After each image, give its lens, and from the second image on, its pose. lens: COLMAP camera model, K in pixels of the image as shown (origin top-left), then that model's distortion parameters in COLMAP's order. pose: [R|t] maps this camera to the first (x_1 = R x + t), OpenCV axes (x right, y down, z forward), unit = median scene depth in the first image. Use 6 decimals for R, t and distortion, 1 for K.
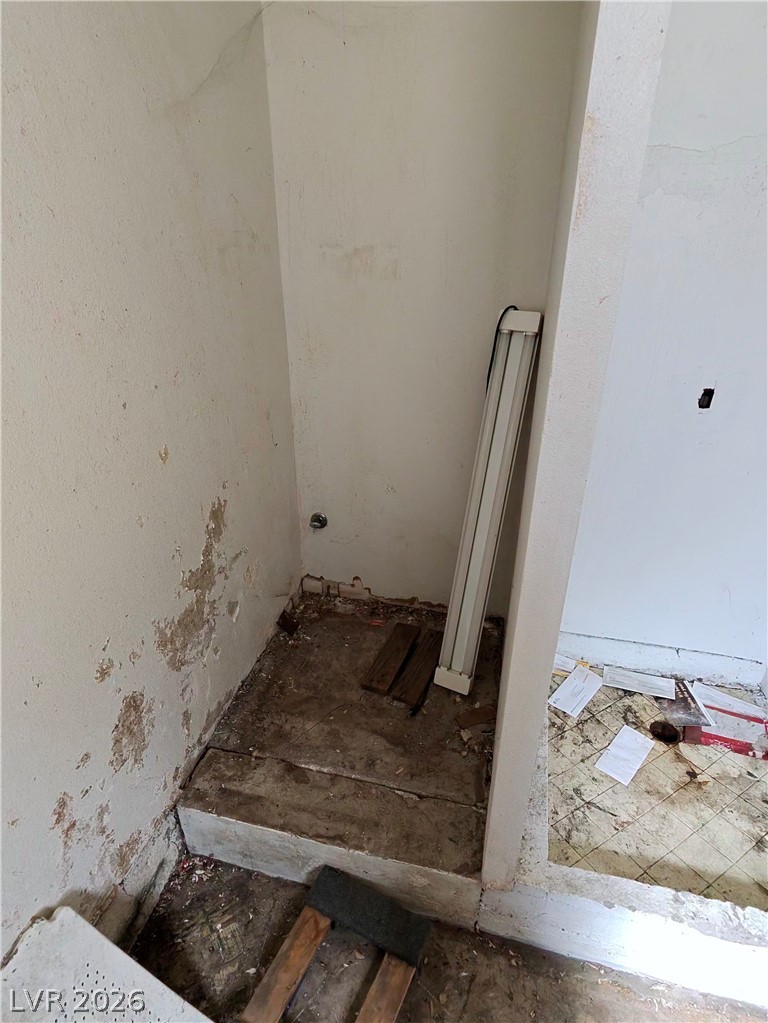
lens RADIAL K [[602.4, 0, 384.1], [0, 602.4, 512.8], [0, 0, 1]] dist [-0.002434, 0.001420]
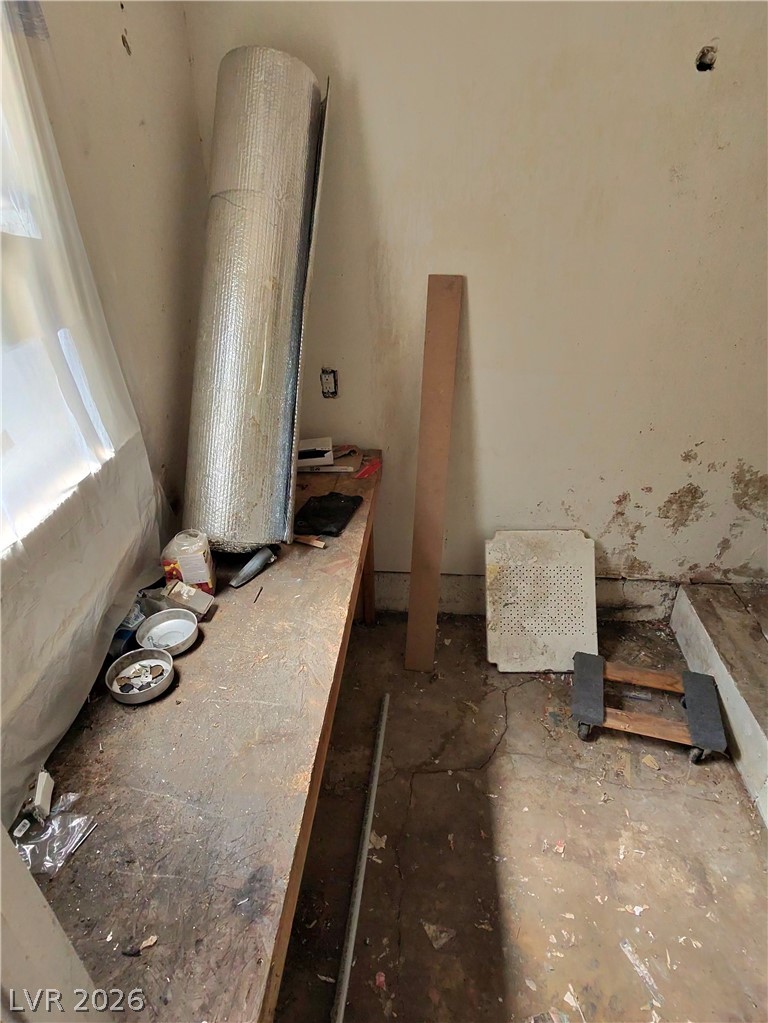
lens RADIAL K [[602.4, 0, 382.2], [0, 602.4, 512.0], [0, 0, 1]] dist [-0.002434, 0.001420]
pose [[0.165696, 0.500881, -0.849508, 0.671970], [-0.452387, 0.804039, 0.385834, 0.091951], [0.876294, 0.320376, 0.359818, -0.233246]]
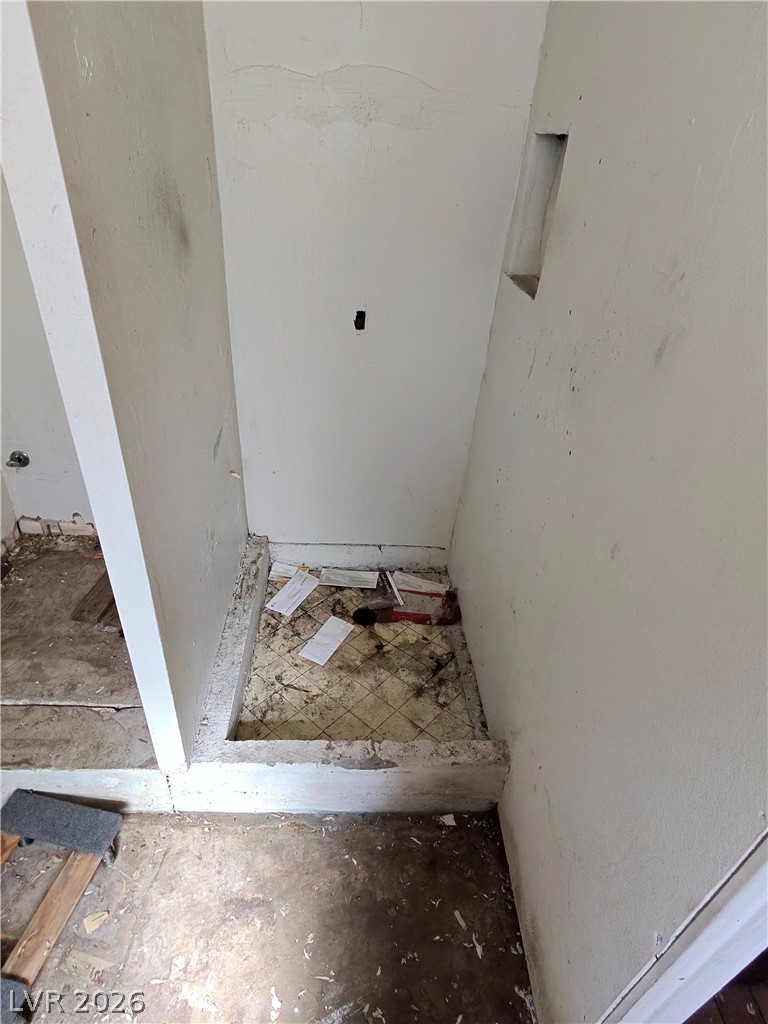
lens RADIAL K [[571.8, 0, 384.3], [0, 571.8, 514.6], [0, 0, 1]] dist [-0.003614, 0.000931]
pose [[0.957010, -0.104855, 0.270439, 0.262561], [0.072083, 0.989098, 0.128412, 0.034069], [-0.280955, -0.103397, 0.954135, -0.059015]]
